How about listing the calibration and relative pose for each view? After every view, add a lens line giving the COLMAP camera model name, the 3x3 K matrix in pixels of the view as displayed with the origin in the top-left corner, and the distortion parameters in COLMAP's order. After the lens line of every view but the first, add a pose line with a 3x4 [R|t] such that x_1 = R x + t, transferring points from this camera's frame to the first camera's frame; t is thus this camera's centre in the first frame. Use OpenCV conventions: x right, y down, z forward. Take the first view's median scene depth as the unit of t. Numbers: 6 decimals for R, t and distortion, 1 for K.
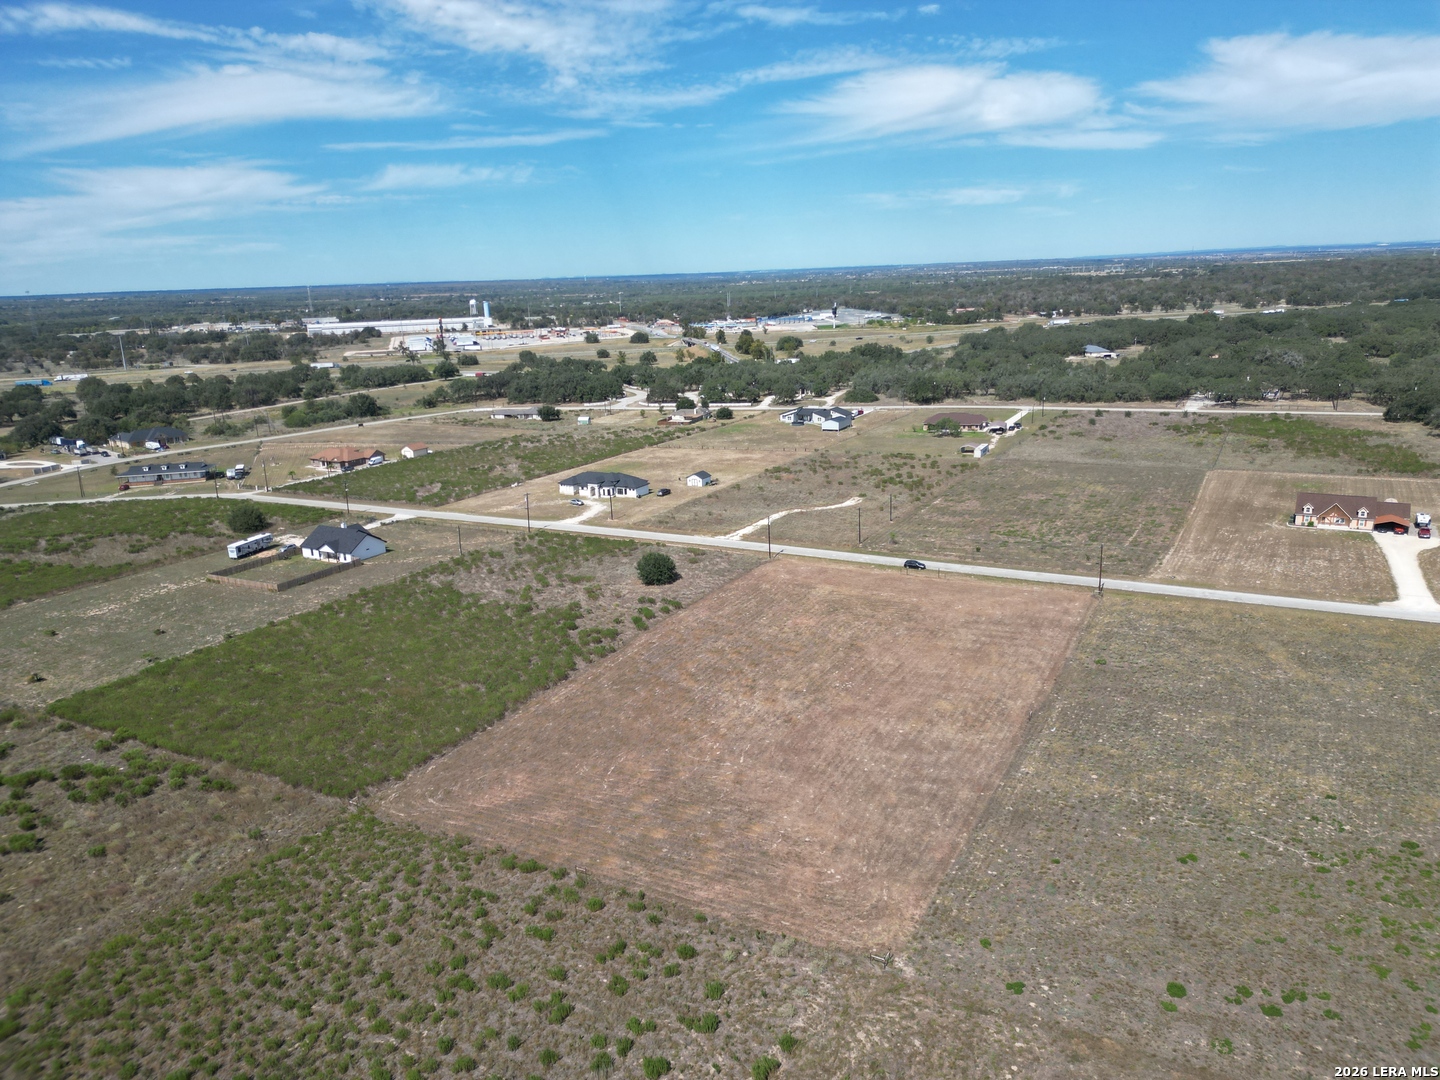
lens RADIAL K [[1000.1, 0, 717.8], [0, 1000.1, 537.8], [0, 0, 1]] dist [0.100123, -0.114597]
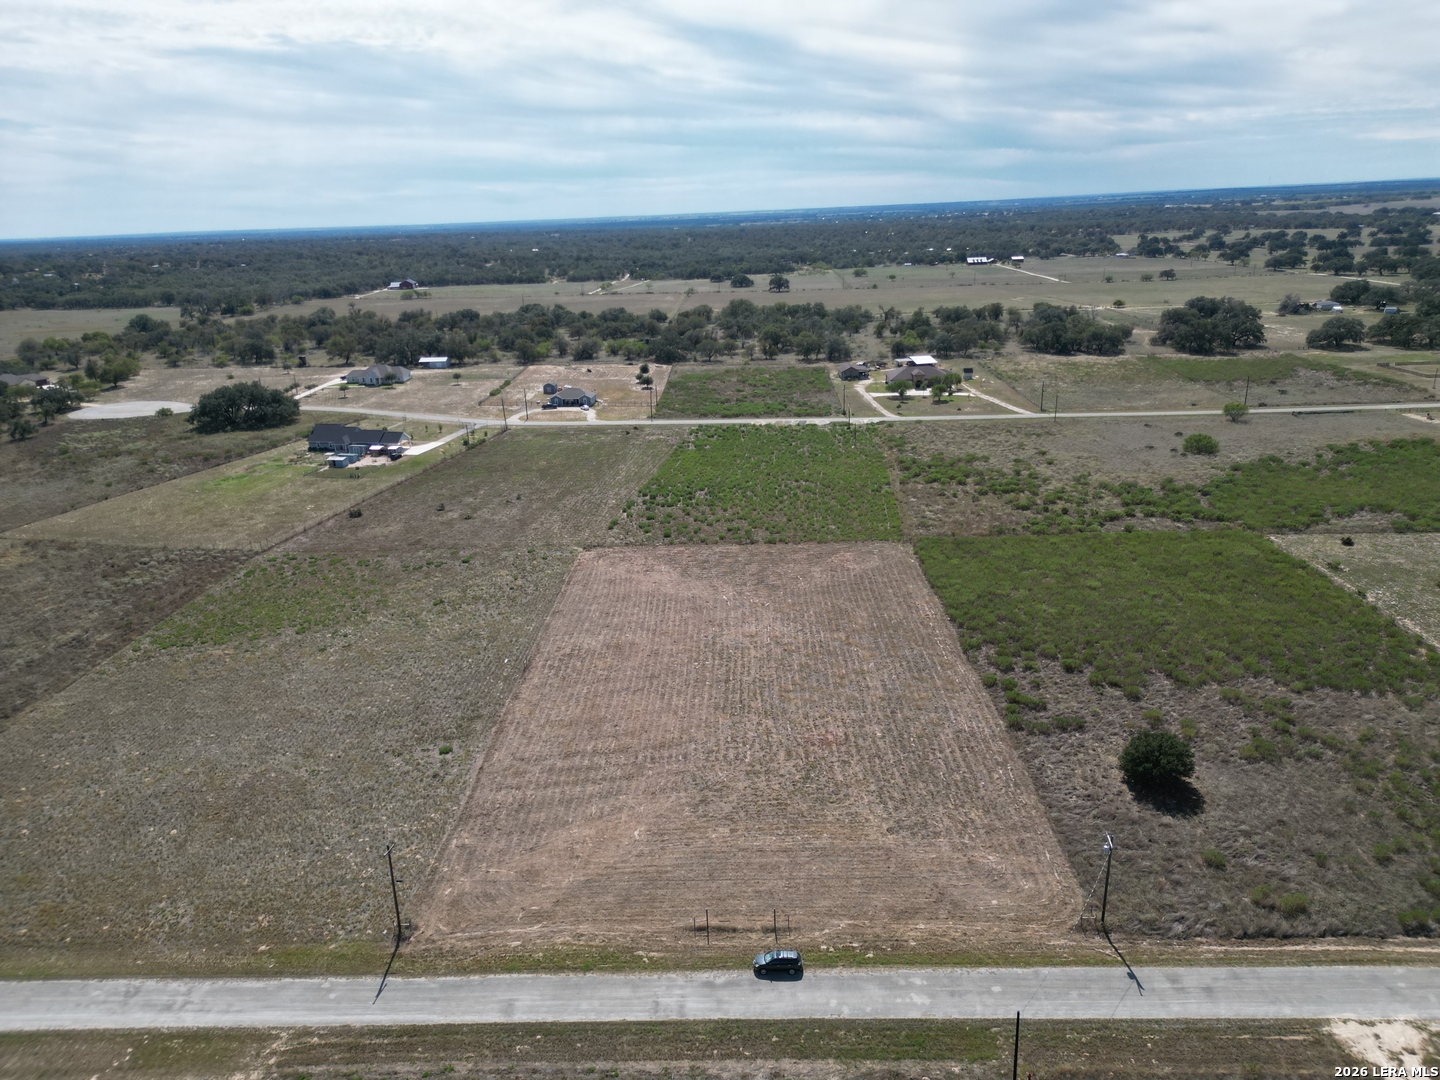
lens RADIAL K [[1000.0, 0, 720.0], [0, 1000.0, 540.0], [0, 0, 1]] dist [0.079304, -0.073383]
pose [[-0.885871, 0.211235, -0.413054, 0.351591], [-0.047311, 0.844557, 0.533372, -0.352056], [0.461514, 0.492041, -0.738174, 1.188483]]
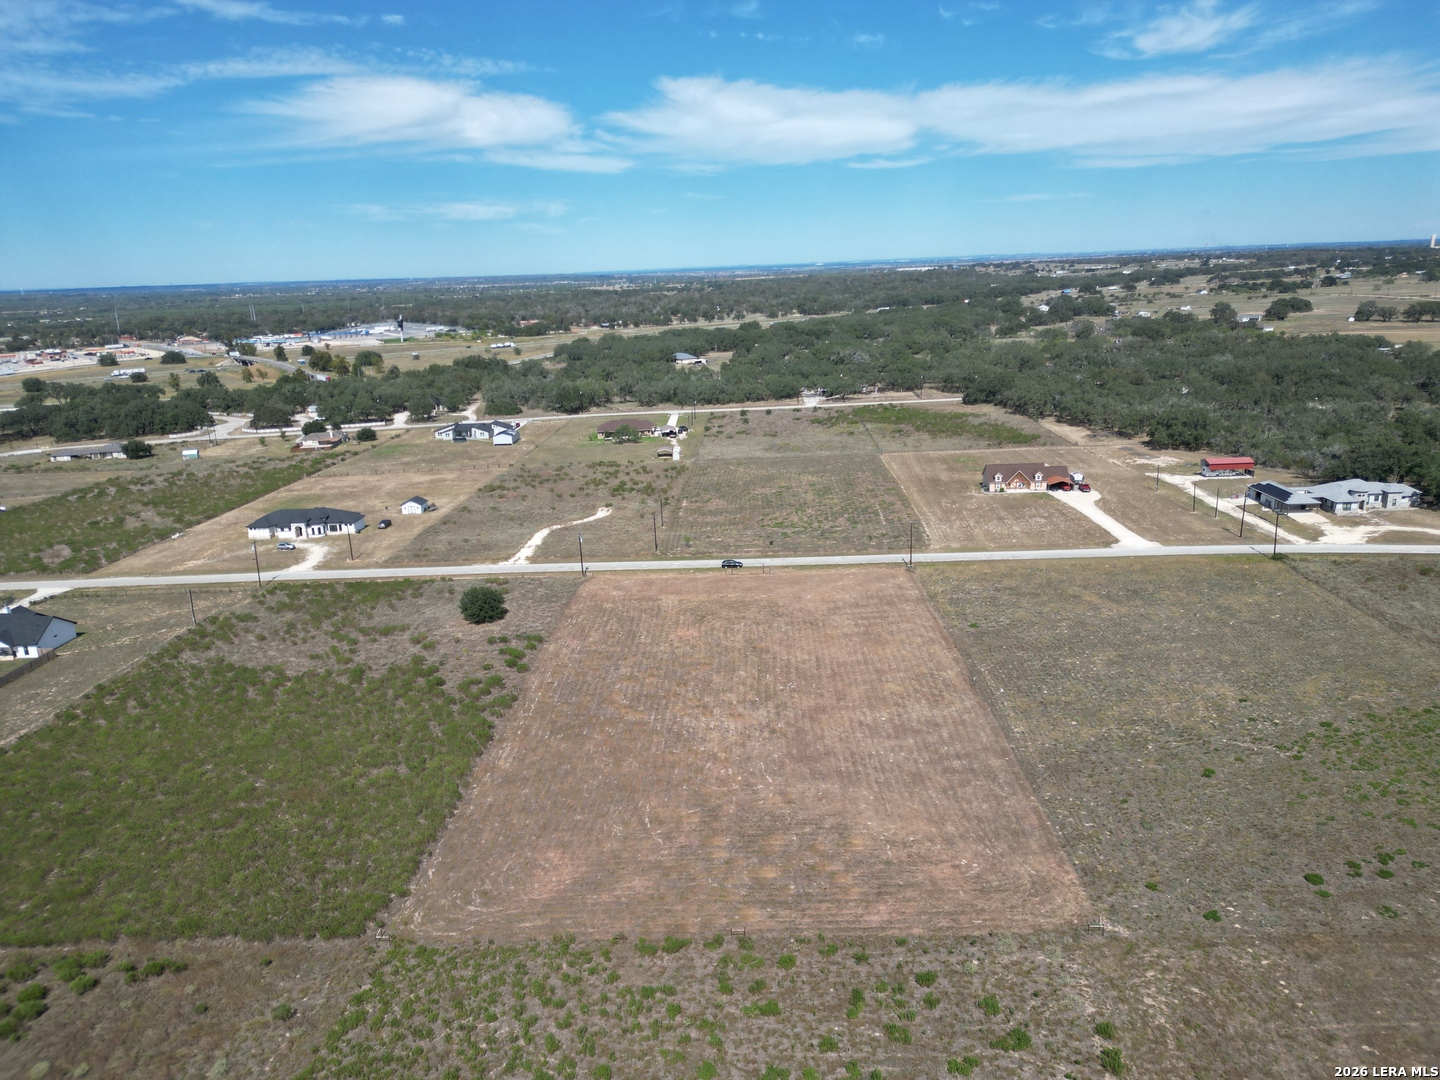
lens RADIAL K [[1000.1, 0, 717.8], [0, 1000.1, 537.8], [0, 0, 1]] dist [0.100123, -0.114597]
pose [[0.894610, -0.113158, 0.432283, -0.243425], [0.118797, 0.992819, 0.014039, -0.015018], [-0.430767, 0.038794, 0.901629, 0.091928]]
